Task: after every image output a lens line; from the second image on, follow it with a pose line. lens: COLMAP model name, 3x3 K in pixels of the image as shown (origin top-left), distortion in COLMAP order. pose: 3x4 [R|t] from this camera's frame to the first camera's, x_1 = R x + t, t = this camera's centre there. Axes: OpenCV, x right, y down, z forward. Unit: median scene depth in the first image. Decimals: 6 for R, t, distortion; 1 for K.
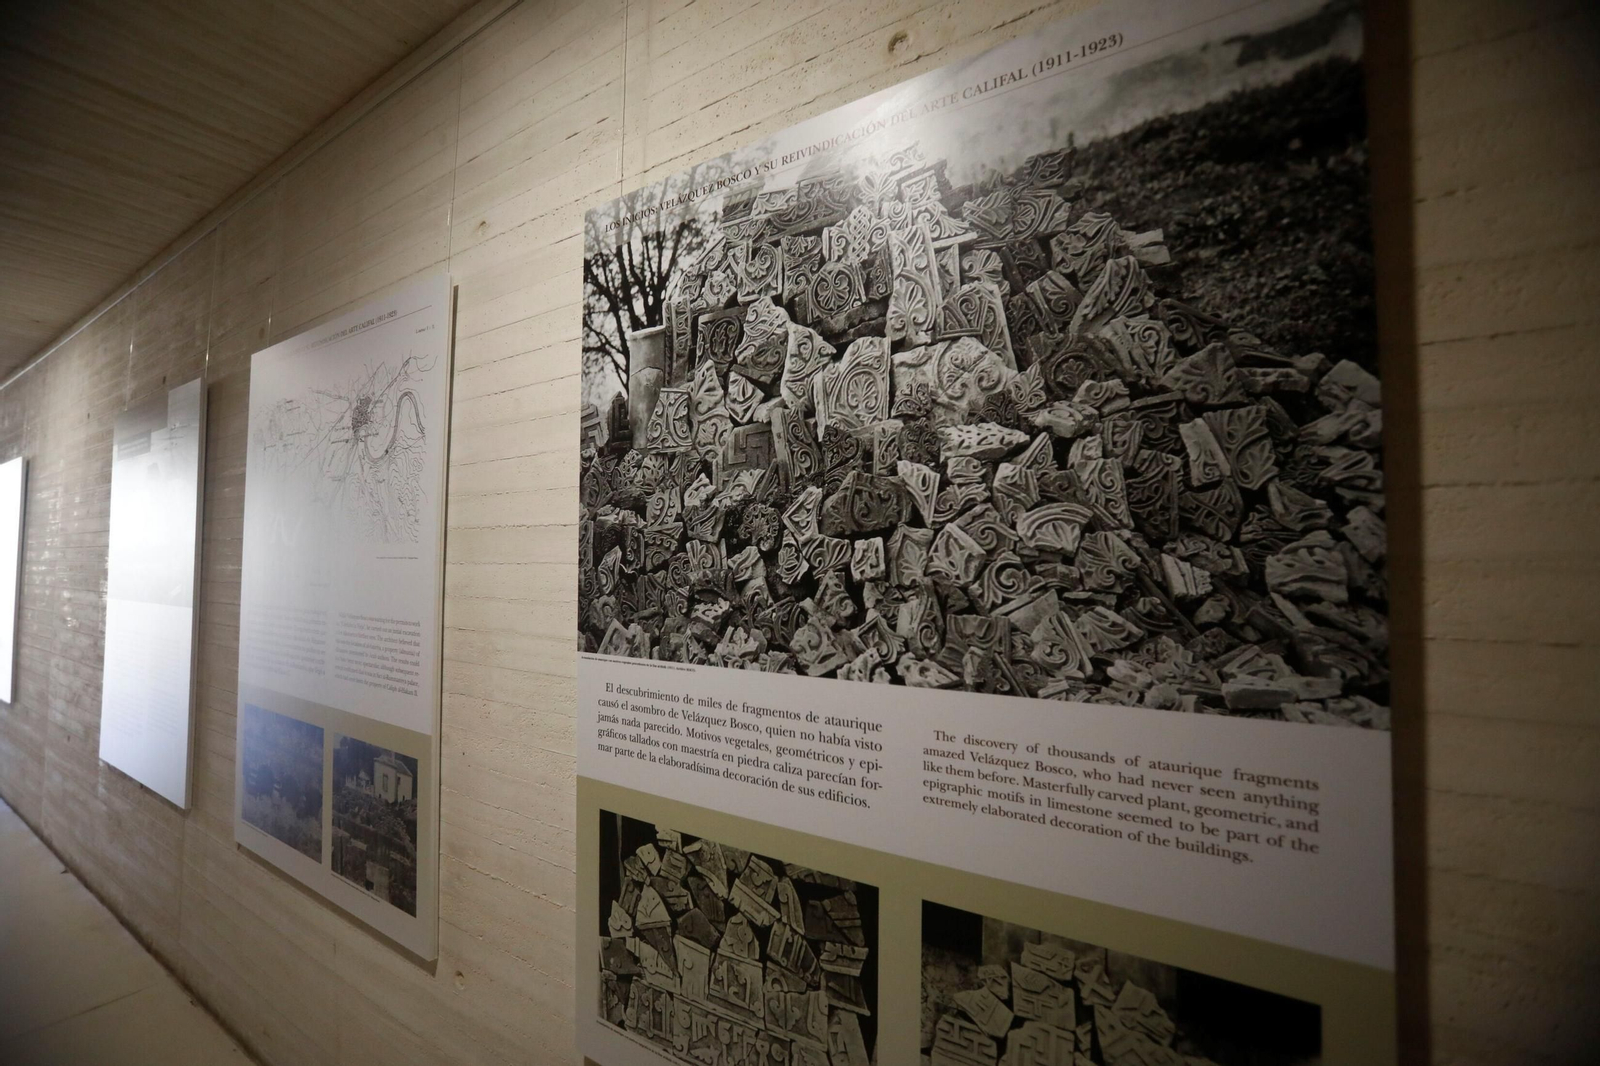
lens RADIAL K [[733.4, 0, 795.0], [0, 733.4, 534.3], [0, 0, 1]] dist [-0.085259, 0.040483]
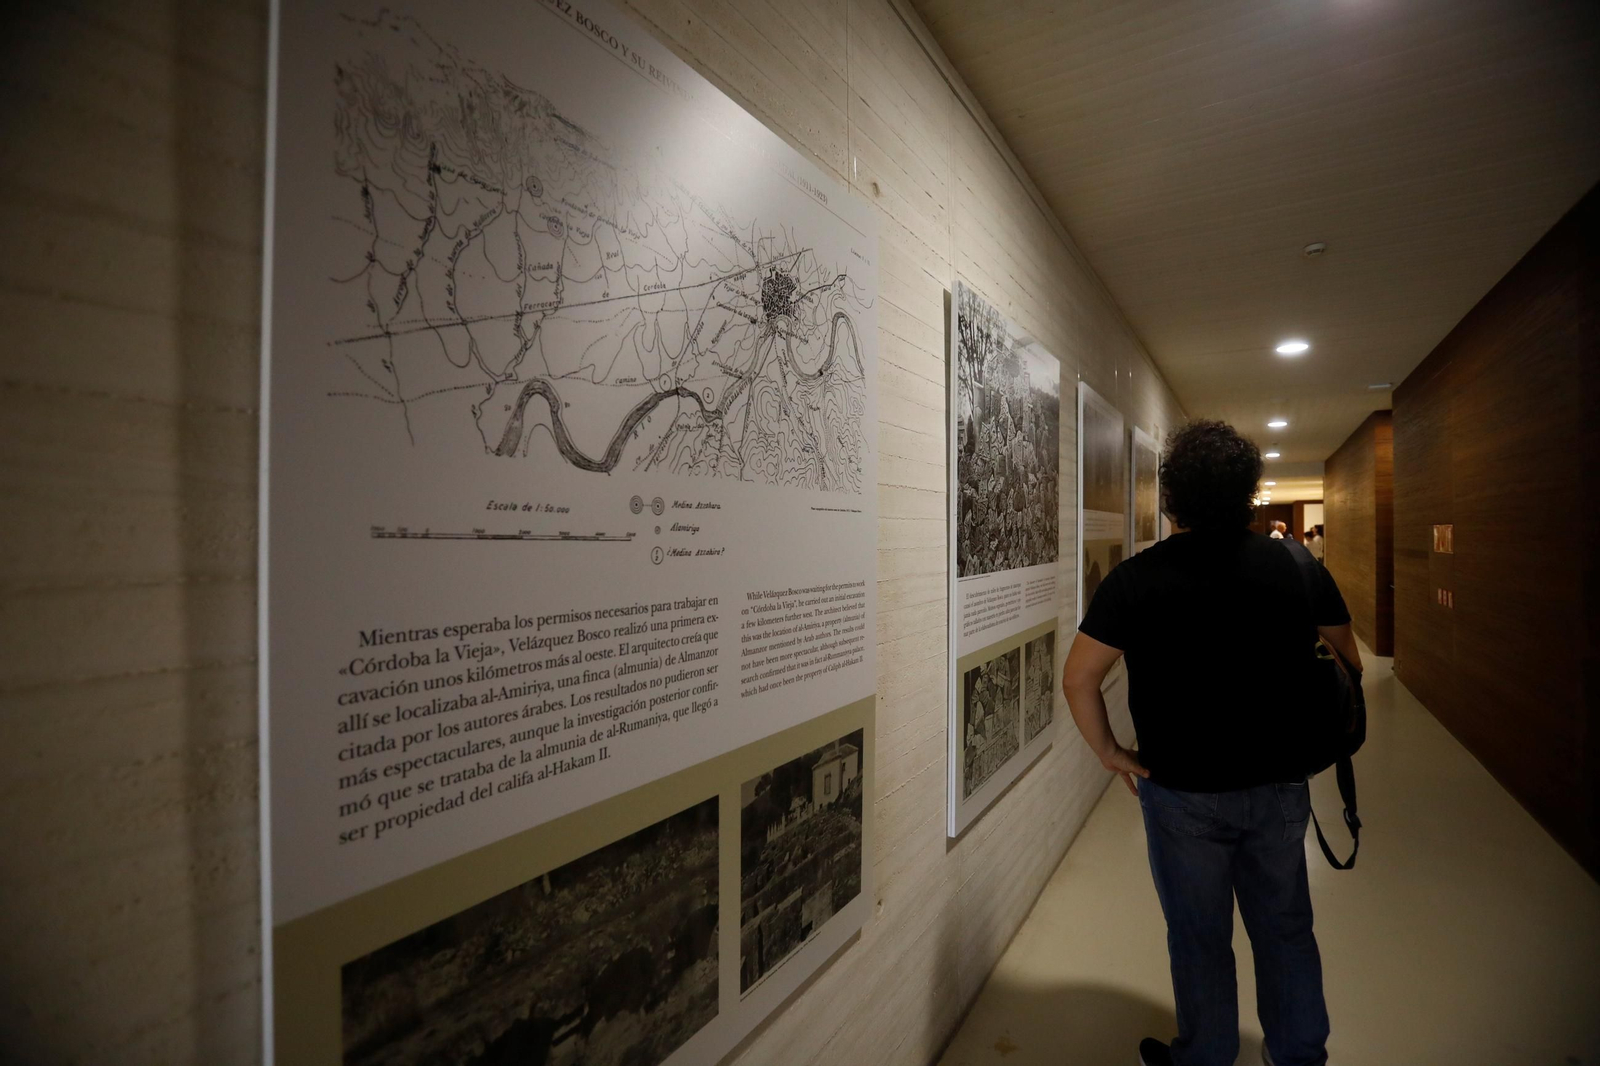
lens RADIAL K [[733.4, 0, 795.0], [0, 733.4, 534.3], [0, 0, 1]] dist [-0.085259, 0.040483]
pose [[-0.021482, -0.013435, 0.999679, -1.817135], [-0.047906, 0.998775, 0.012394, 0.068145], [-0.998621, -0.047624, -0.022100, 1.380965]]
